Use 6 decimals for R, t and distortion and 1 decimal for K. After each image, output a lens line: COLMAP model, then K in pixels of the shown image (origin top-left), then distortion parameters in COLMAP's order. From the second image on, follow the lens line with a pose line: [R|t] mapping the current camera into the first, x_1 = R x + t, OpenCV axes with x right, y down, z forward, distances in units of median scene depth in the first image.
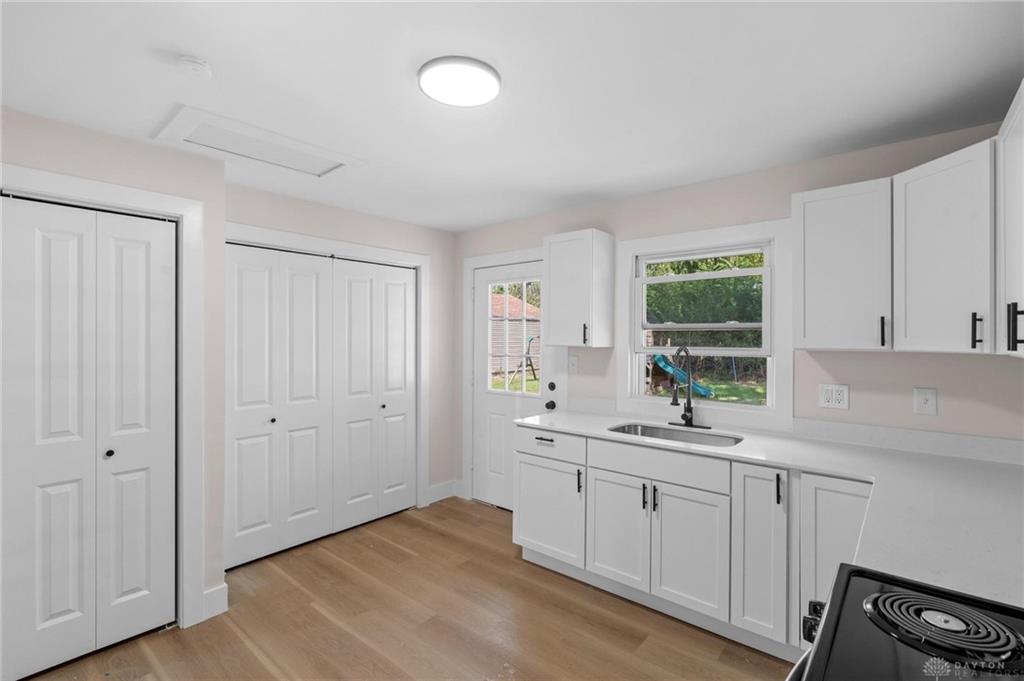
lens RADIAL K [[463.8, 0, 512.8], [0, 463.8, 339.7], [0, 0, 1]] dist [-0.004456, 0.001347]
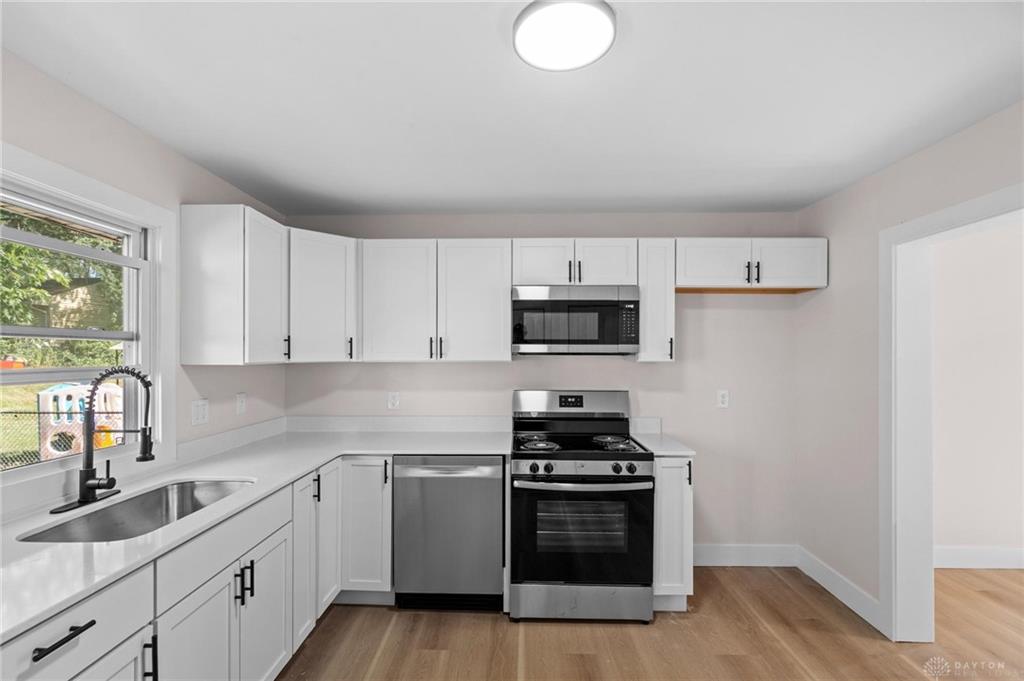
lens RADIAL K [[463.8, 0, 507.3], [0, 463.8, 354.1], [0, 0, 1]] dist [-0.004456, 0.001347]
pose [[-0.624503, -0.002907, 0.781017, -0.416071], [-0.002338, 0.999996, 0.001853, -0.002328], [-0.781019, -0.000669, -0.624507, 0.969300]]
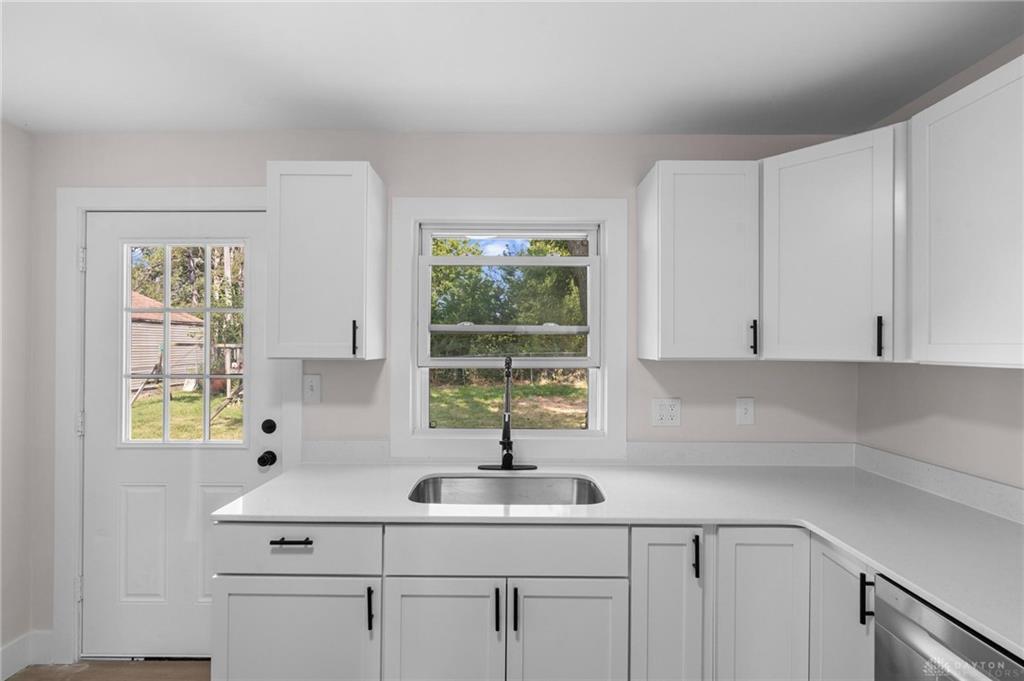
lens RADIAL K [[463.8, 0, 510.2], [0, 463.8, 345.1], [0, 0, 1]] dist [-0.004456, 0.001347]
pose [[0.768218, -0.000229, 0.640189, -0.074968], [0.001700, 0.999997, -0.001683, -0.001941], [-0.640186, 0.002381, 0.768216, 0.457948]]
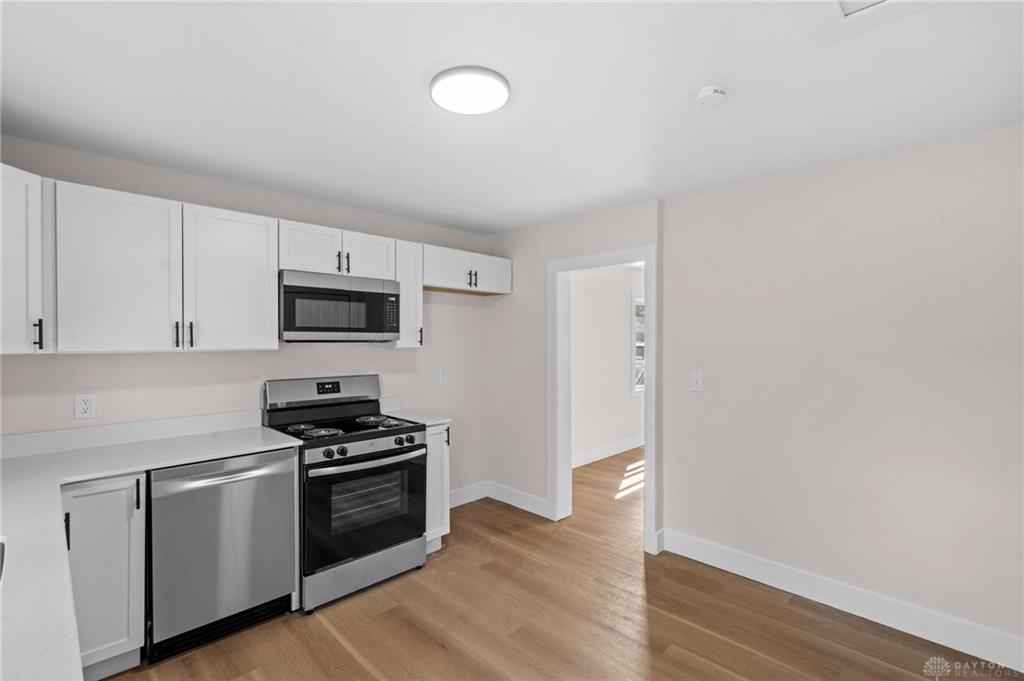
lens RADIAL K [[463.8, 0, 508.5], [0, 463.8, 342.2], [0, 0, 1]] dist [-0.004456, 0.001347]
pose [[-0.996093, -0.000679, 0.088306, -0.177046], [-0.000334, 0.999992, 0.003922, -0.003531], [-0.088308, 0.003877, -0.996086, 1.244432]]
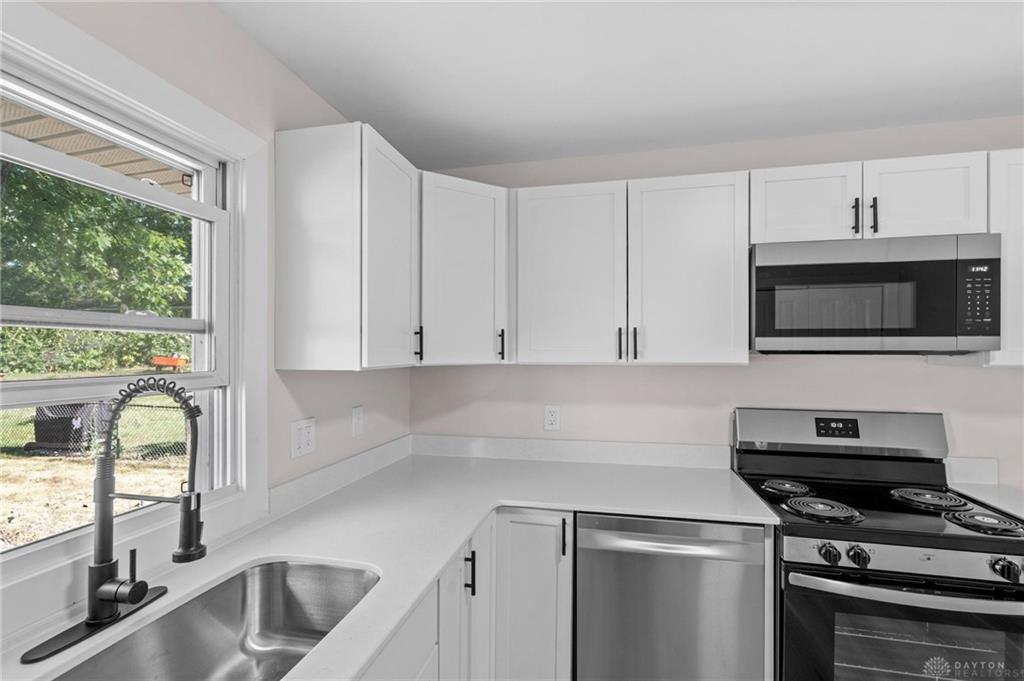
lens RADIAL K [[463.8, 0, 510.8], [0, 463.8, 351.2], [0, 0, 1]] dist [-0.004456, 0.001347]
pose [[-0.452012, -0.001949, 0.892010, -0.038925], [-0.001180, 0.999998, 0.001587, -0.003673], [-0.892011, -0.000335, -0.452013, 0.909038]]
